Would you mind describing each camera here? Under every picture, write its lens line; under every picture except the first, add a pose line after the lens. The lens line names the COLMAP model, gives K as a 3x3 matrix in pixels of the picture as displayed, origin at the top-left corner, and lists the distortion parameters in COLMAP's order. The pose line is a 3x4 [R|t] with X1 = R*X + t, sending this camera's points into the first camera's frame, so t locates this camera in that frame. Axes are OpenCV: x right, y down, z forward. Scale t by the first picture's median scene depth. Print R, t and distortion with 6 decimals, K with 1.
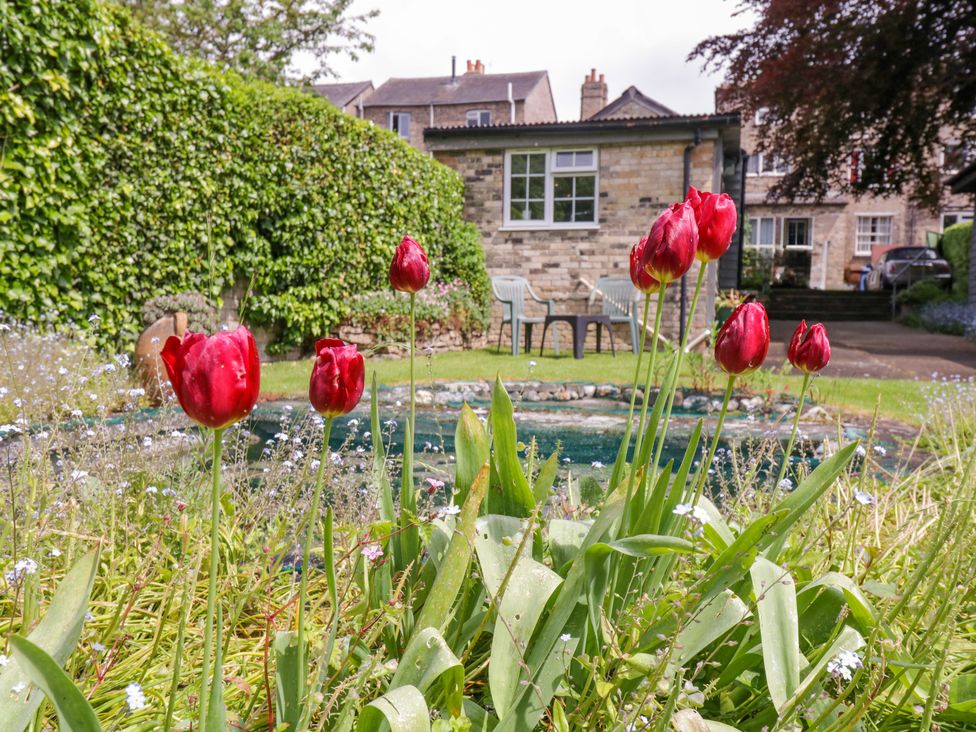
lens RADIAL K [[810.4, 0, 488.0], [0, 810.4, 366.0], [0, 0, 1]] dist [0.008253, -0.003217]
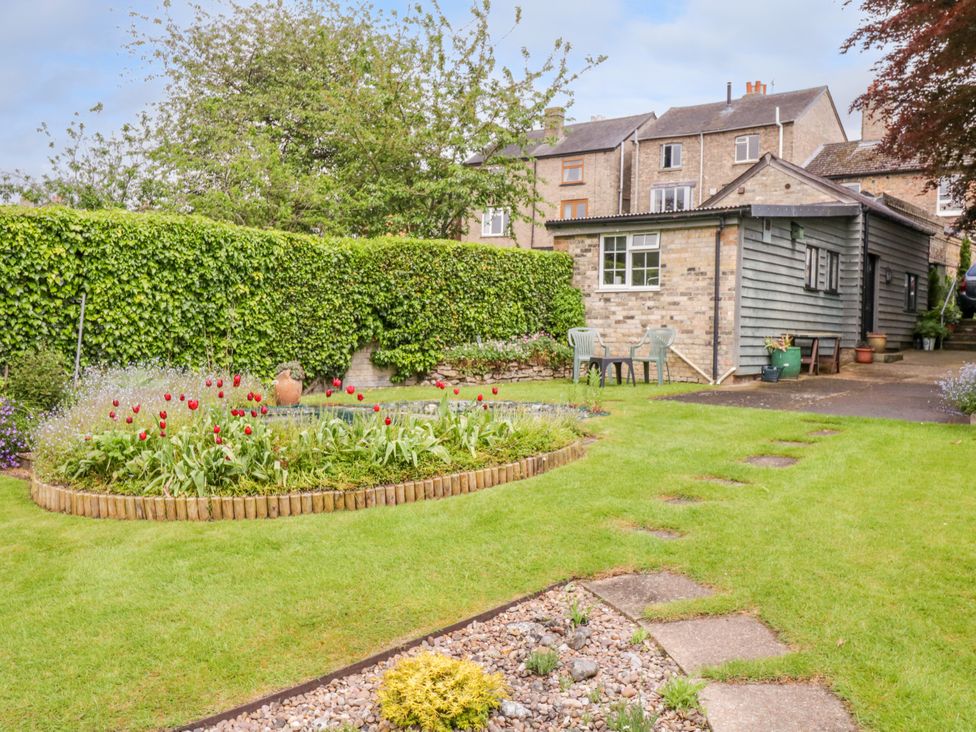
lens RADIAL K [[873.8, 0, 488.0], [0, 873.8, 366.0], [0, 0, 1]] dist [0.018218, 0.000748]
pose [[0.917055, 0.013429, -0.398534, 0.708676], [-0.020268, 0.999711, -0.012950, -0.029385], [0.398245, 0.019954, 0.917062, -0.701359]]
